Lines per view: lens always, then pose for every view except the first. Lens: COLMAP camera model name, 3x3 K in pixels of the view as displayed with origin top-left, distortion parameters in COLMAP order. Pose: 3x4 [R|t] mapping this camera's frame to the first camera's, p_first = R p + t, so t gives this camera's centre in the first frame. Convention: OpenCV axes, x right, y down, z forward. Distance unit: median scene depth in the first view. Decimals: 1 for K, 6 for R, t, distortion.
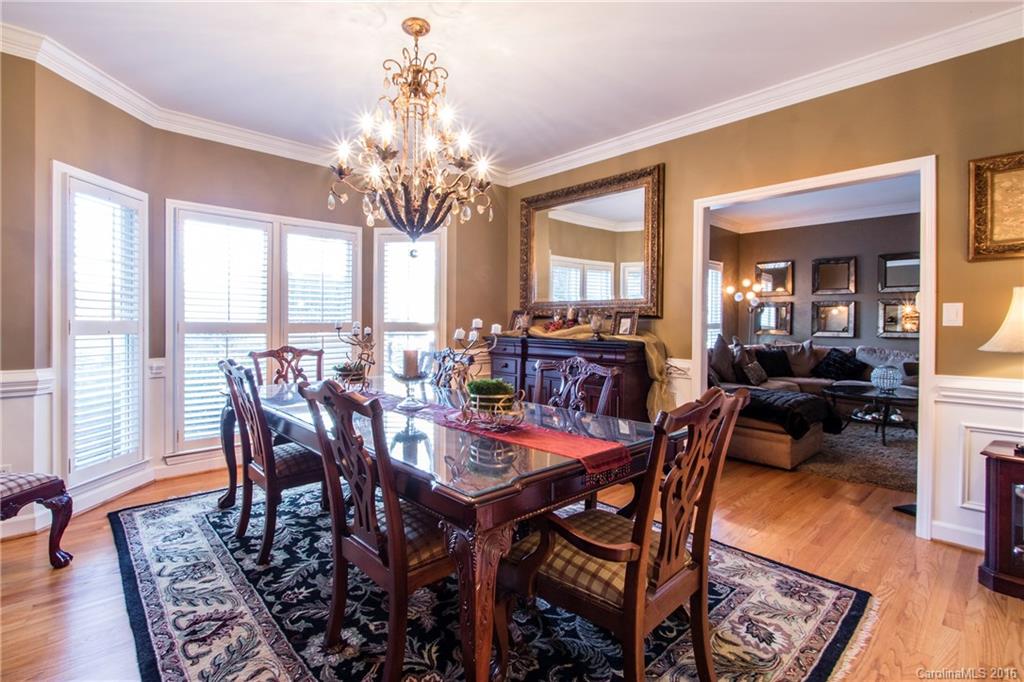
lens RADIAL K [[483.4, 0, 500.9], [0, 483.4, 334.1], [0, 0, 1]] dist [0.011810, -0.001213]
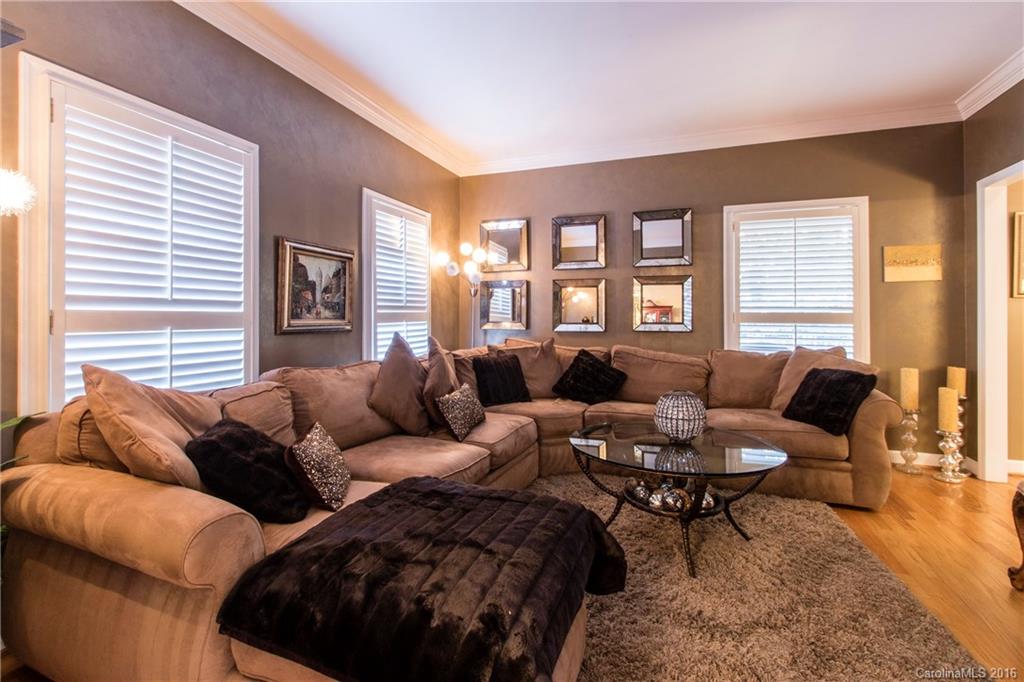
lens RADIAL K [[483.4, 0, 496.2], [0, 483.4, 322.7], [0, 0, 1]] dist [0.011810, -0.001213]
pose [[0.897163, -0.011163, 0.441559, 0.265599], [0.014021, 0.999897, -0.003209, -0.005815], [-0.441478, 0.009071, 0.897226, 0.421097]]
